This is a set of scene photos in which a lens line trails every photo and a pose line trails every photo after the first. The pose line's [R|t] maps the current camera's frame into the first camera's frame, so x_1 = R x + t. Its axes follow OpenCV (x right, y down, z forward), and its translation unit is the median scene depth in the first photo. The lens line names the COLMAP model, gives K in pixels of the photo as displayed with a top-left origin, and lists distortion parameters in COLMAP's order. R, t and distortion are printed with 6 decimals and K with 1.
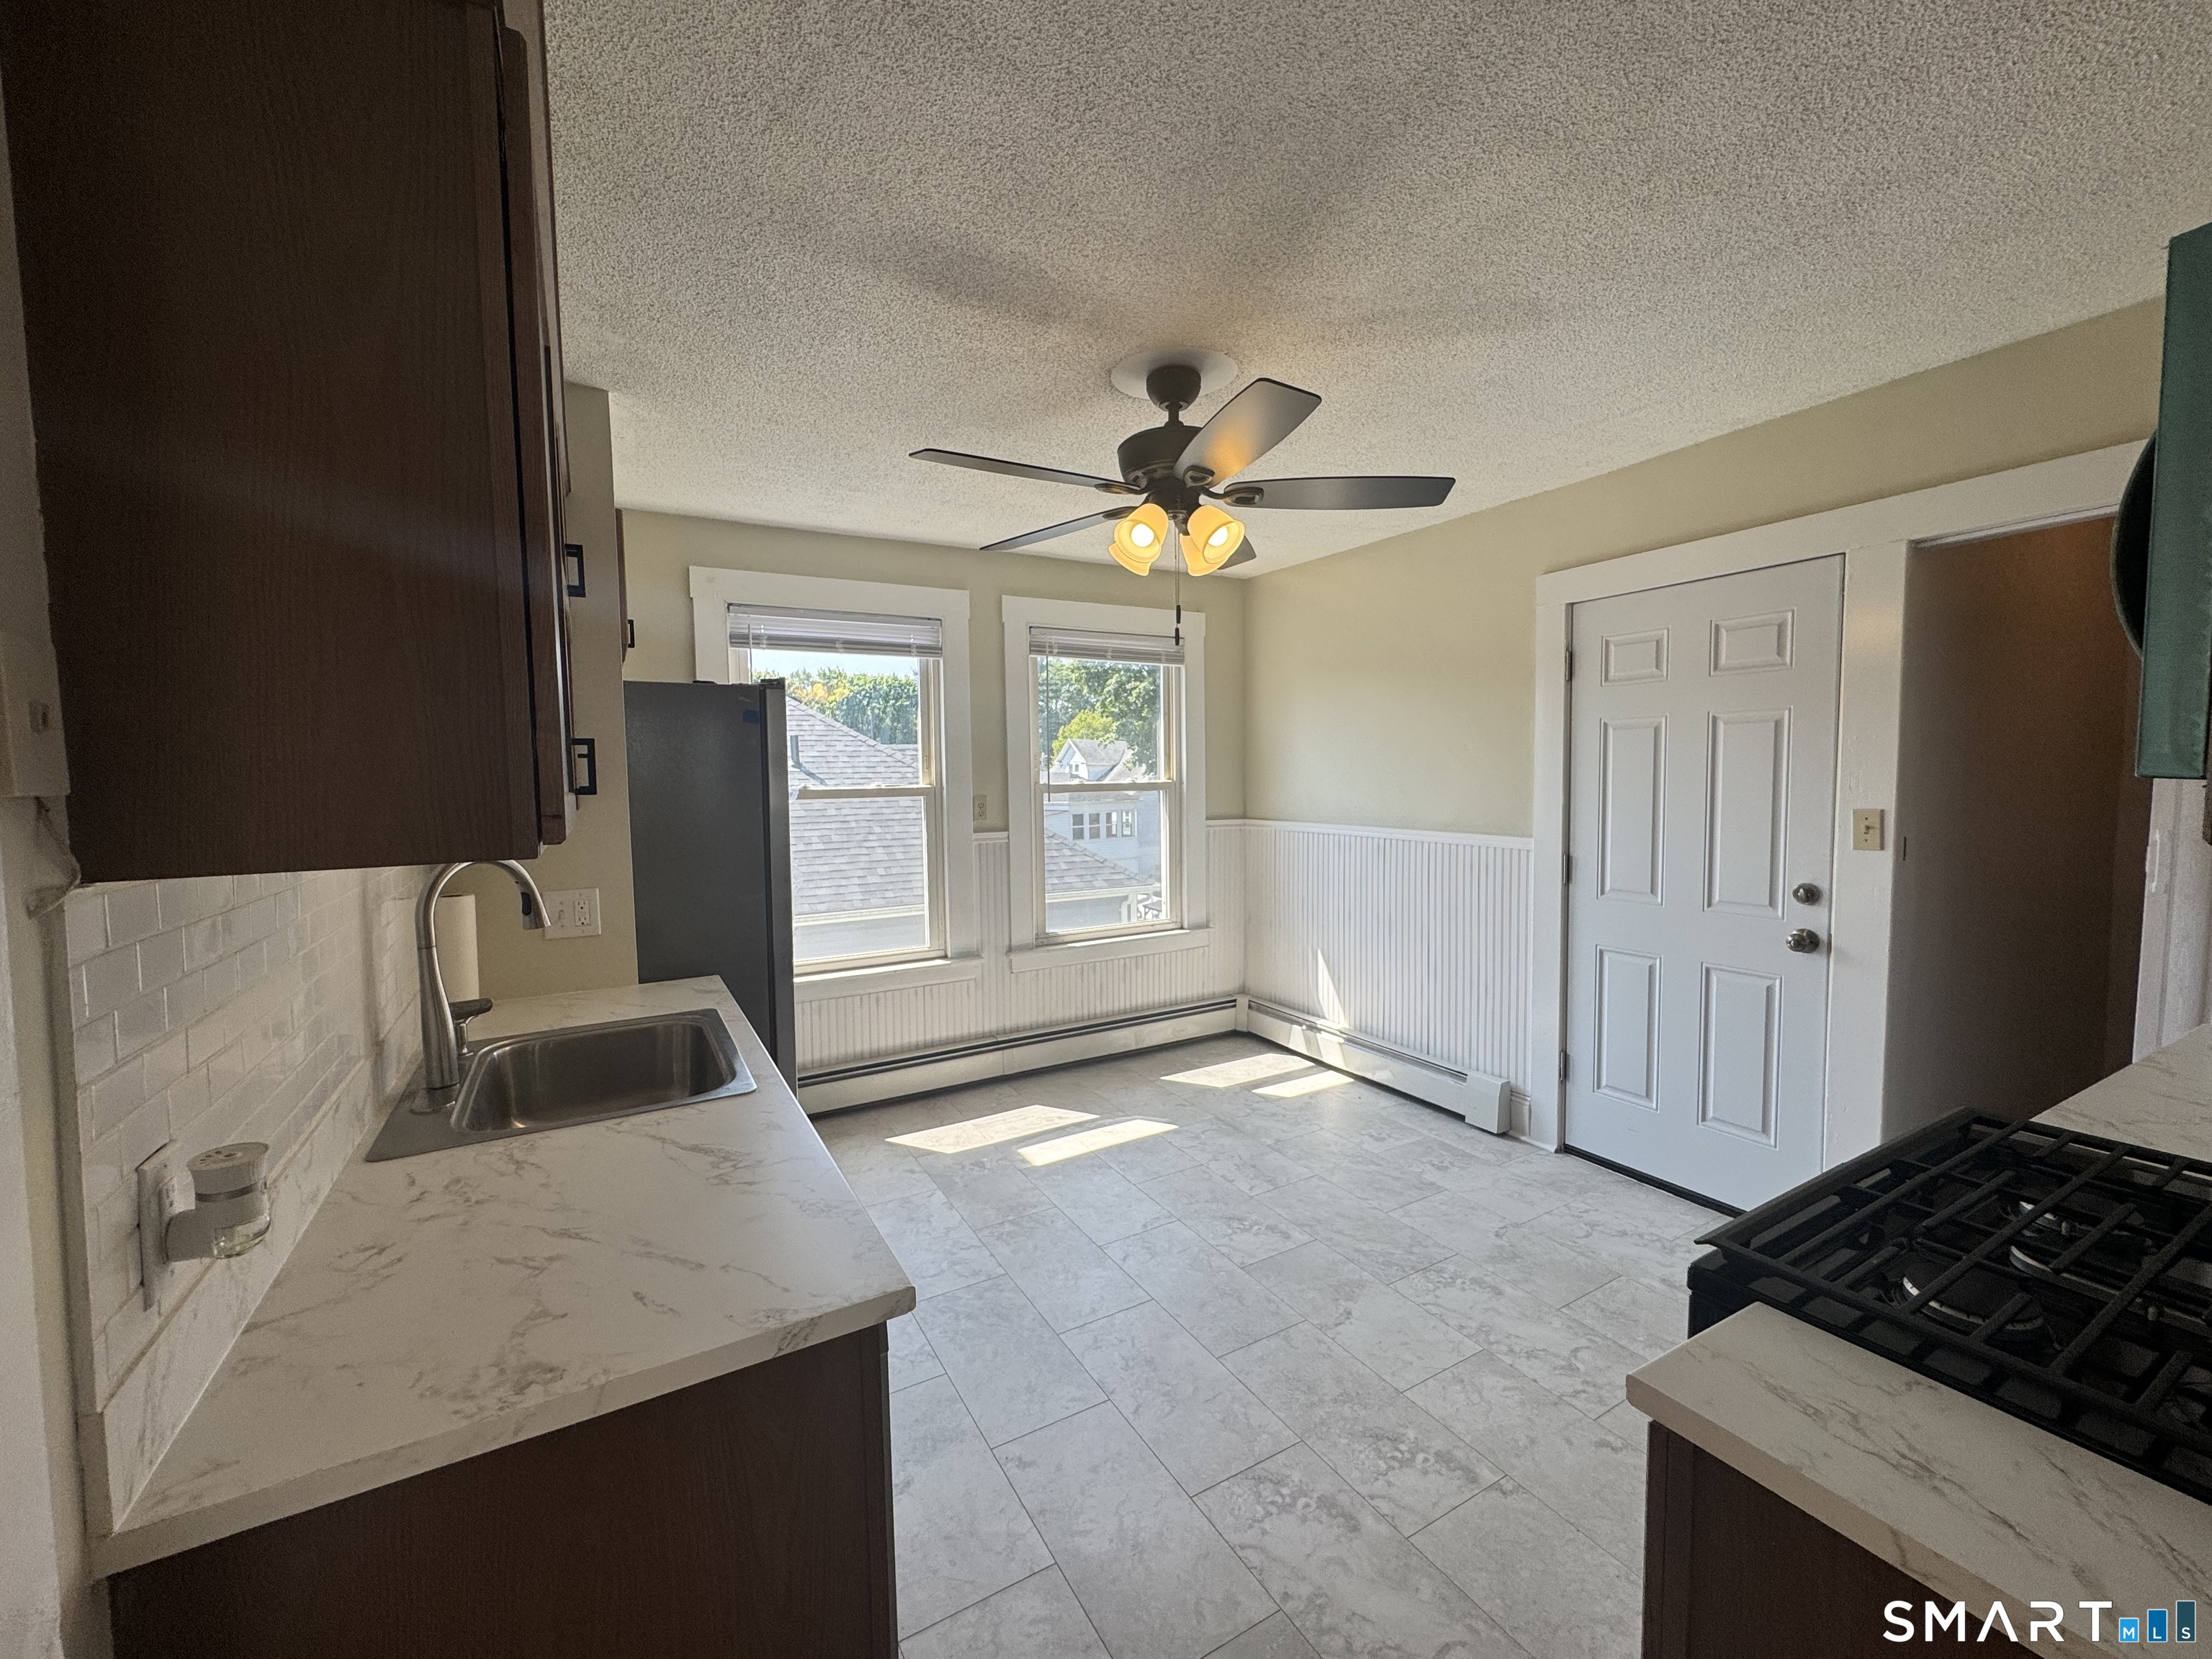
lens RADIAL K [[882.2, 0, 1106.0], [0, 882.2, 829.5], [0, 0, 1]] dist [-0.000738, -0.000106]
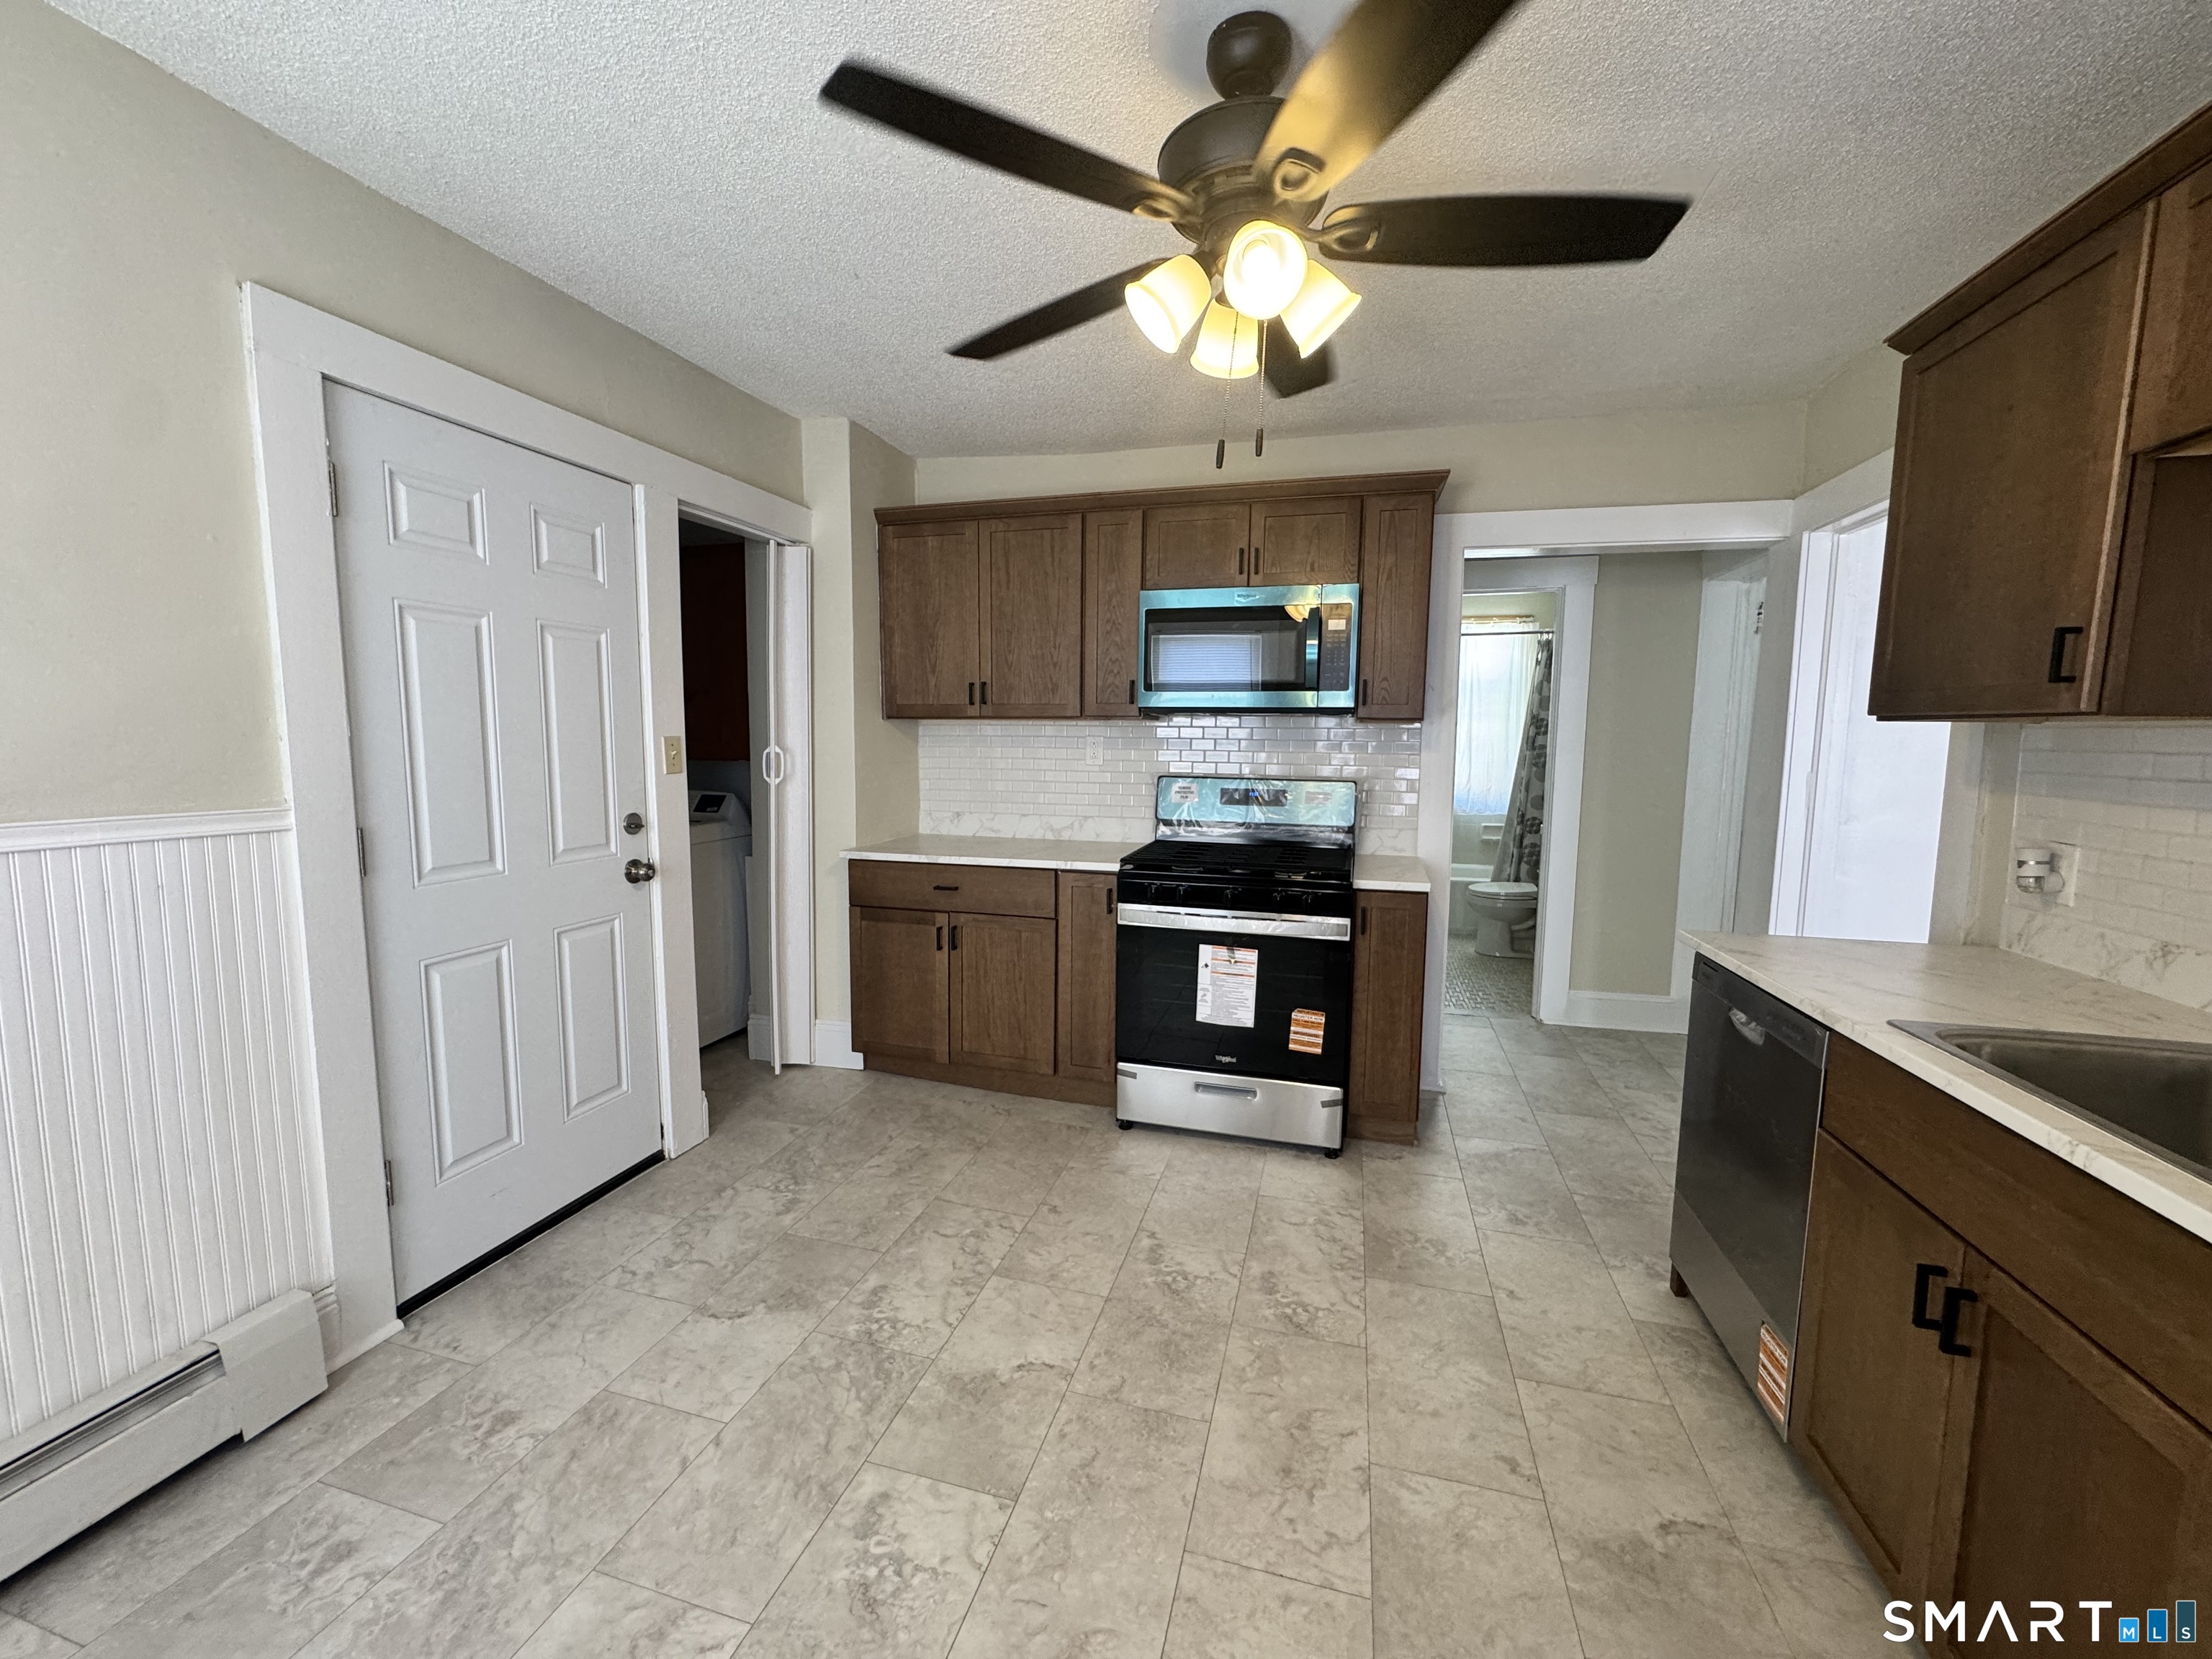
lens RADIAL K [[882.2, 0, 1106.0], [0, 882.2, 829.5], [0, 0, 1]] dist [-0.000738, -0.000106]
pose [[-0.702841, -0.066504, 0.708232, -0.212894], [0.046194, 0.989252, 0.138734, -0.025019], [-0.709846, 0.130224, -0.692214, 0.989457]]
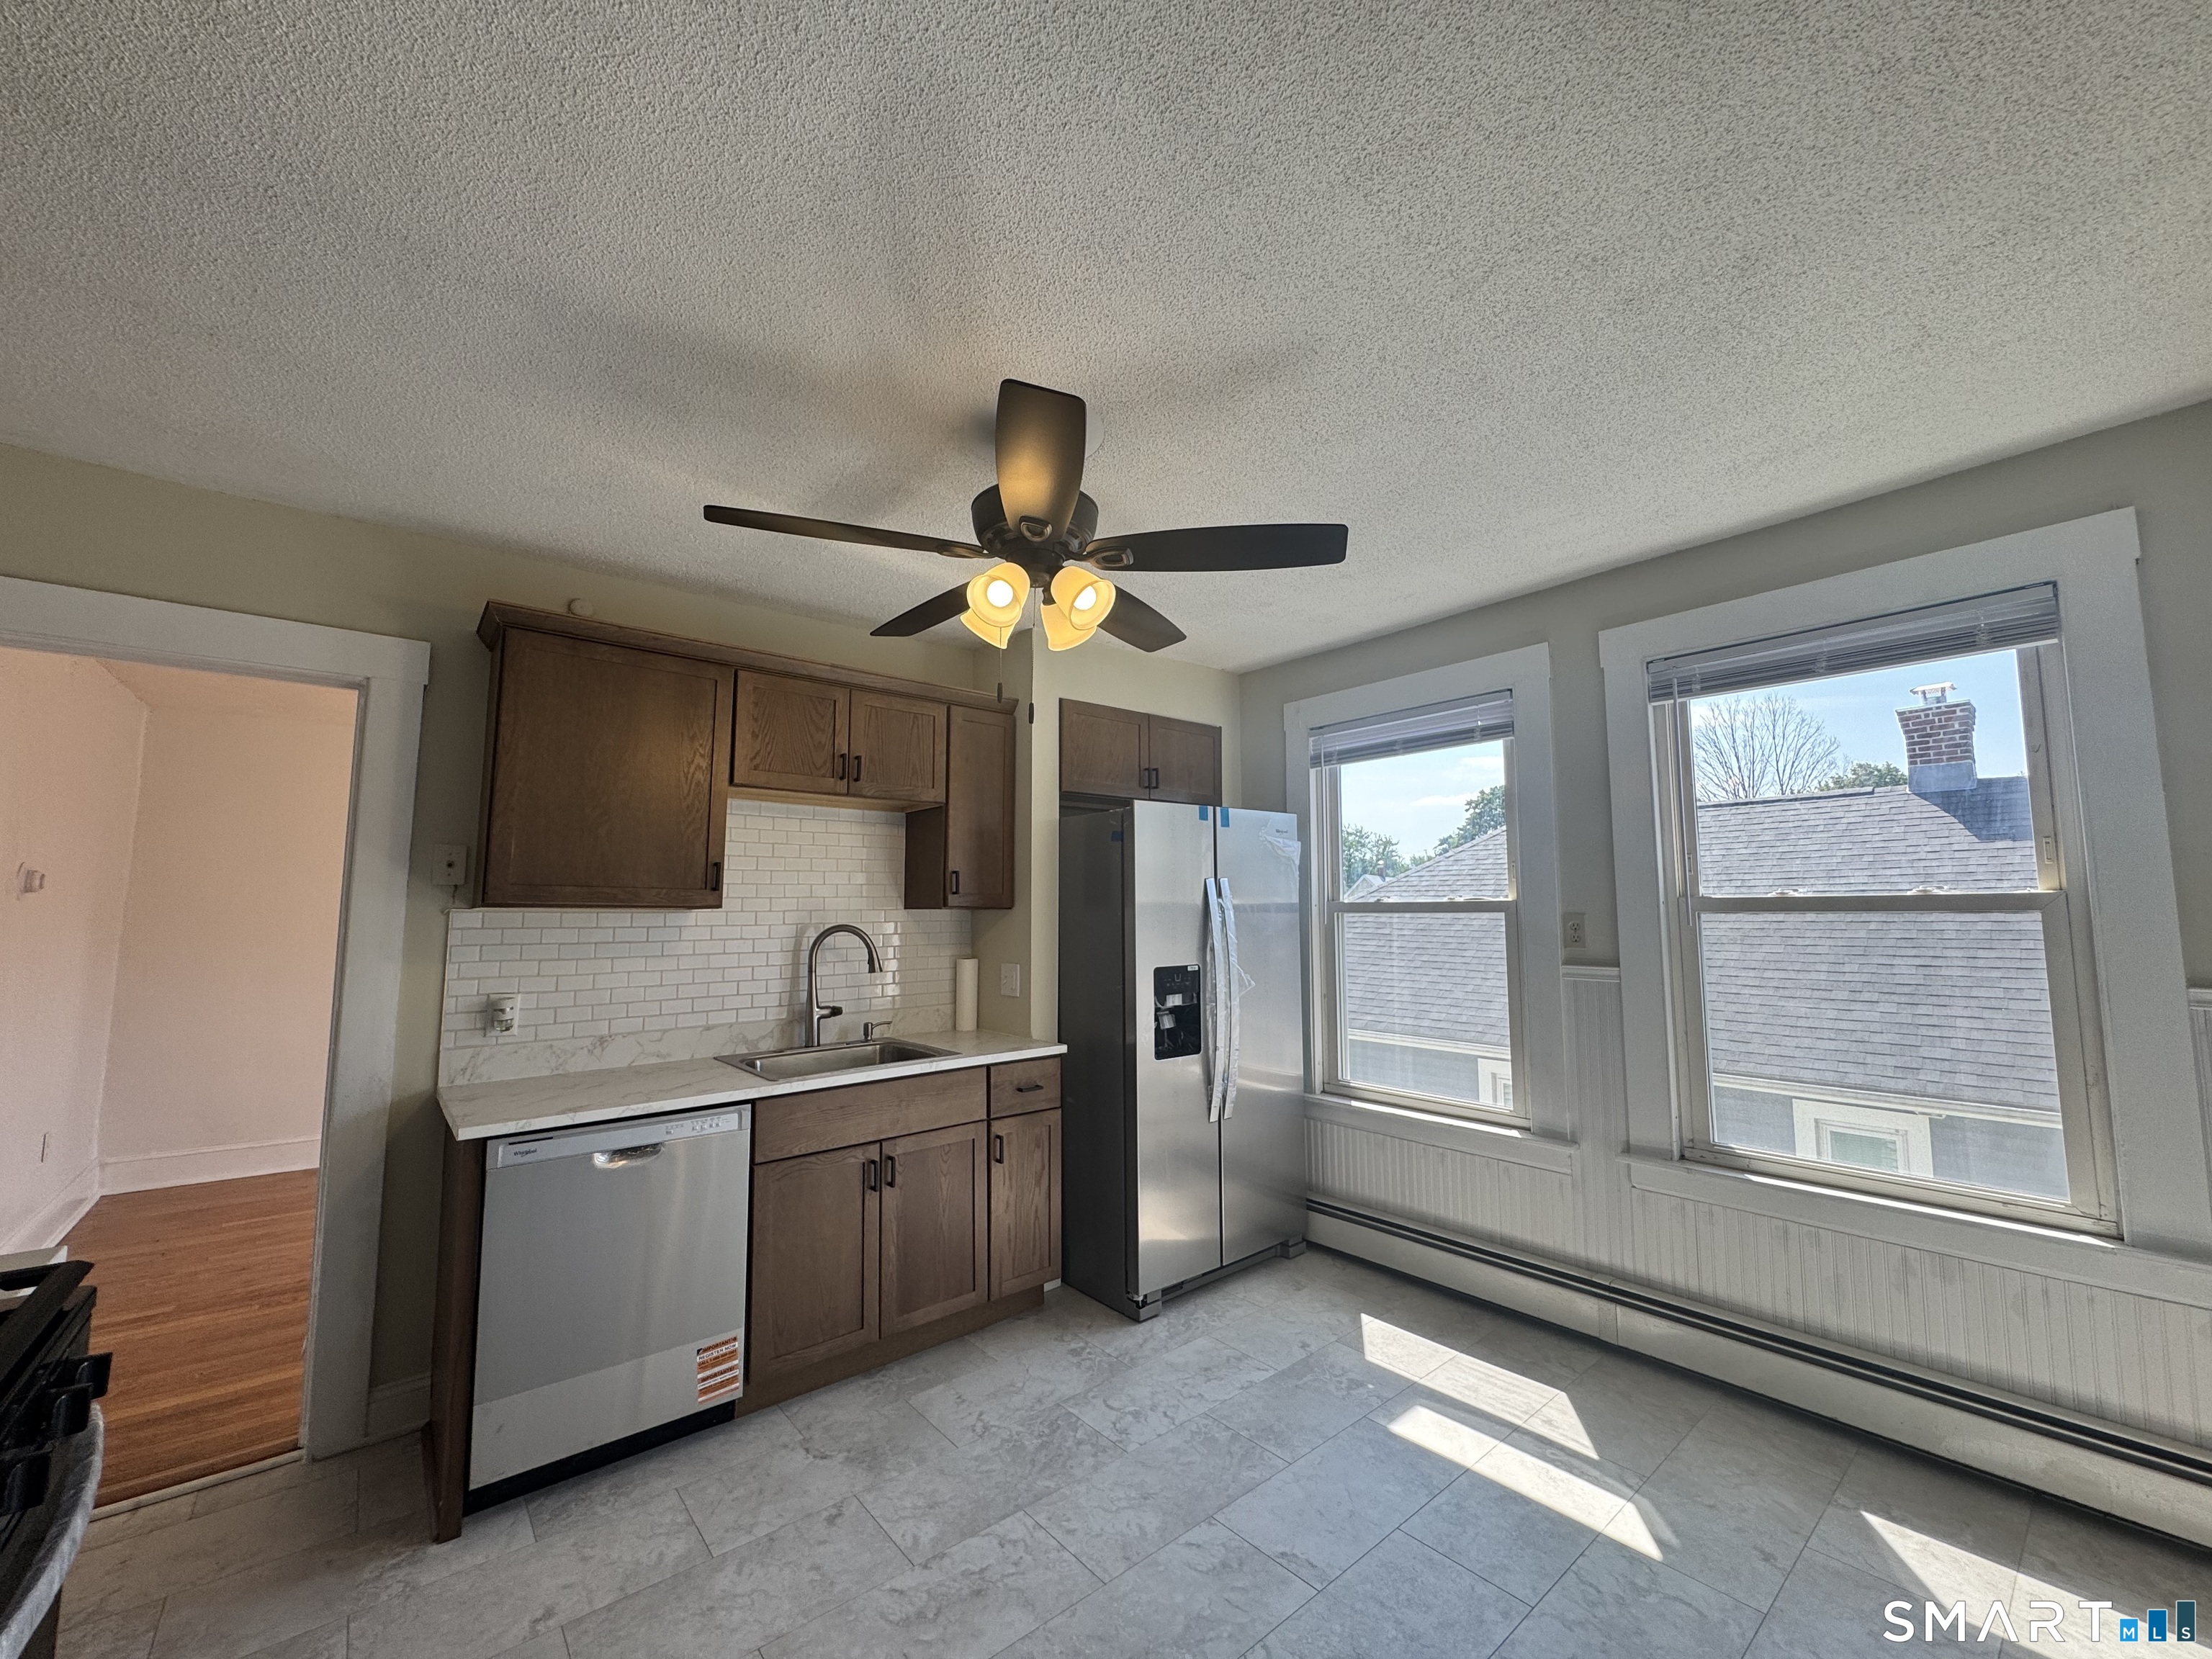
lens RADIAL K [[882.2, 0, 1106.0], [0, 882.2, 829.5], [0, 0, 1]] dist [-0.000738, -0.000106]
pose [[0.175602, -0.078048, -0.981363, 0.590441], [-0.063297, 0.993895, -0.090371, -0.020338], [0.982424, 0.077986, 0.169589, 0.589492]]
